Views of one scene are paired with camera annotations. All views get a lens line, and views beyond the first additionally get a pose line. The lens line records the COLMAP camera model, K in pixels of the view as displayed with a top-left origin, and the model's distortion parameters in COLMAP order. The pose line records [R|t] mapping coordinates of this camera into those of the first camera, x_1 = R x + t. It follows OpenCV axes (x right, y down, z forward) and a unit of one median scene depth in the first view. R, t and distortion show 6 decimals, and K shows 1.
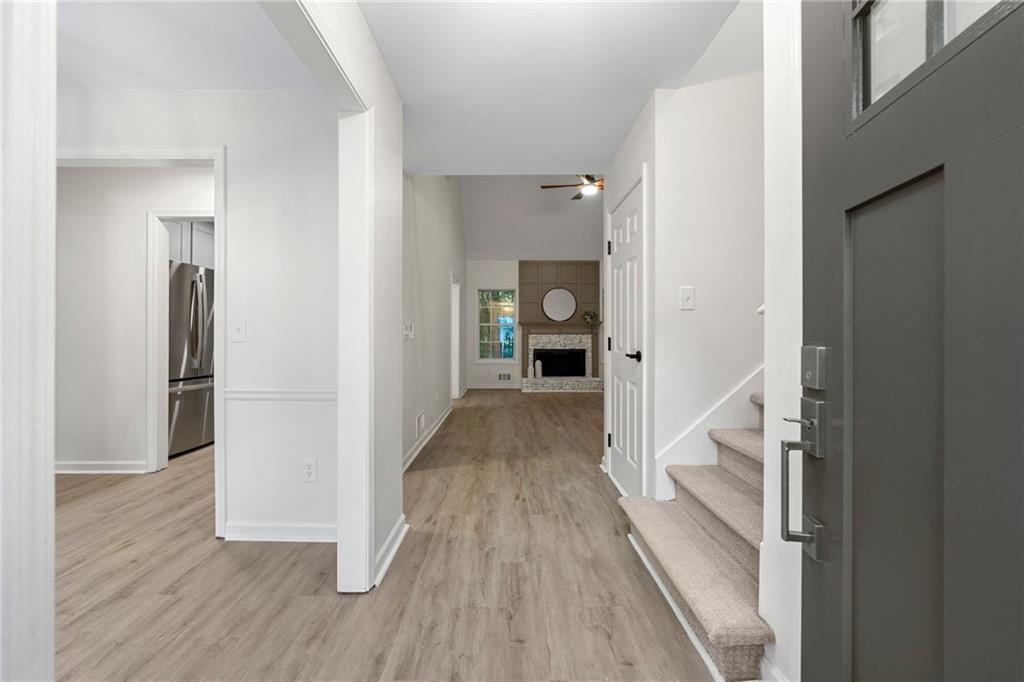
lens RADIAL K [[409.2, 0, 510.6], [0, 409.2, 338.2], [0, 0, 1]] dist [-0.001201, -0.000399]
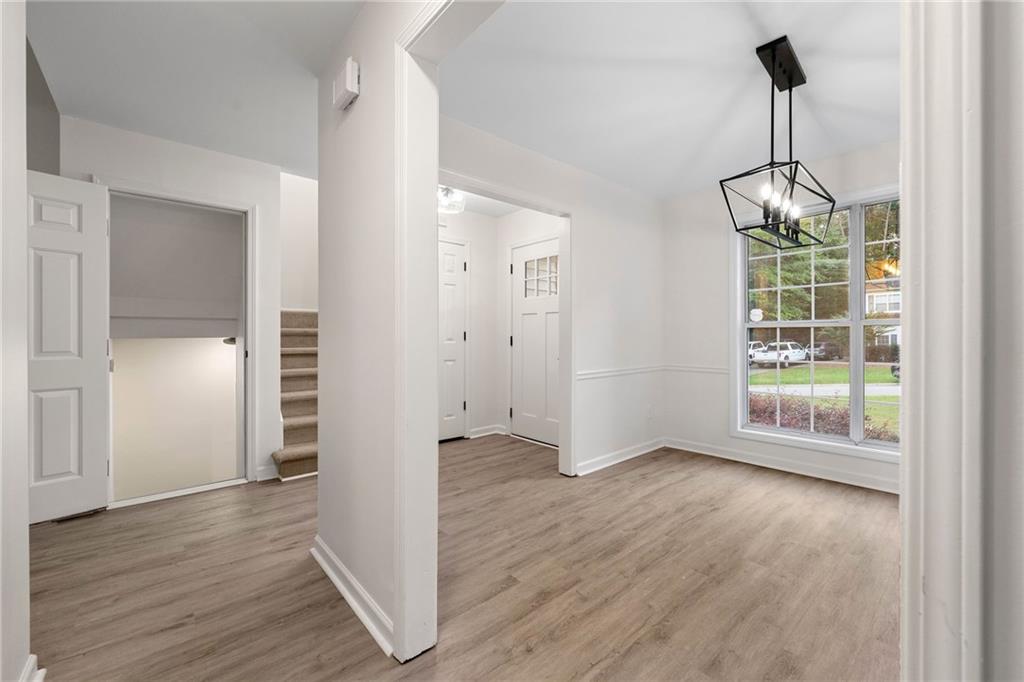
lens RADIAL K [[416.7, 0, 511.5], [0, 416.7, 344.0], [0, 0, 1]] dist [0.001047, -0.000179]
pose [[-0.643431, -0.016684, 0.765323, -1.609963], [0.001706, 0.999729, 0.023229, -0.013228], [-0.765503, 0.016252, -0.643228, 1.644310]]
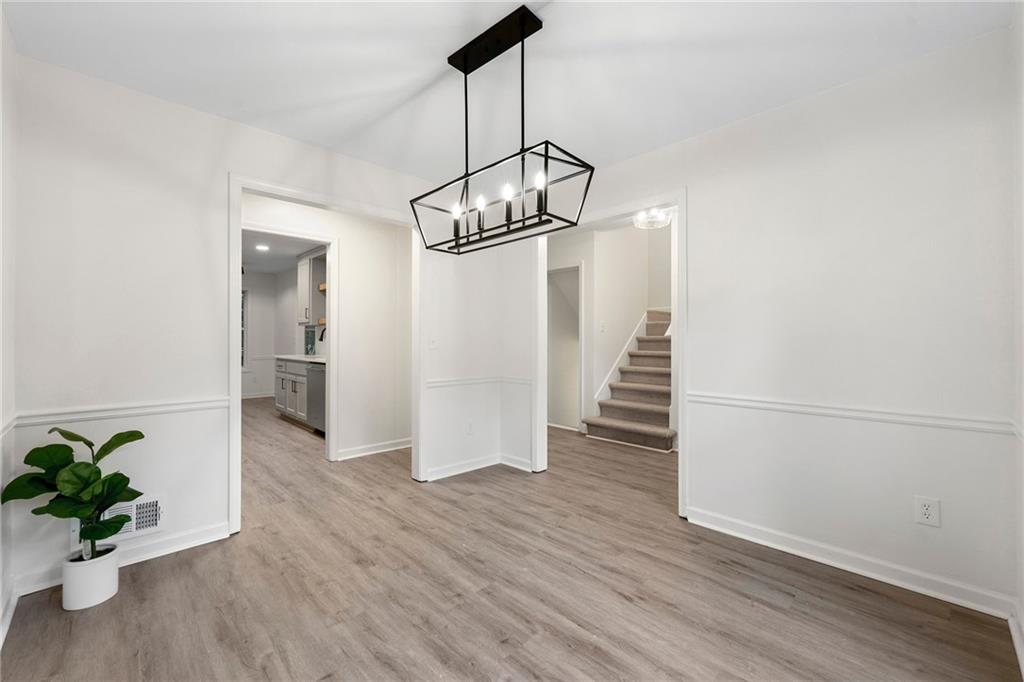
lens RADIAL K [[416.7, 0, 511.5], [0, 416.7, 344.0], [0, 0, 1]] dist [0.001047, -0.000179]
pose [[0.725704, -0.011748, 0.687907, -1.862892], [0.002708, 0.999895, 0.014219, -0.035833], [-0.688002, -0.008456, 0.725660, -0.377636]]
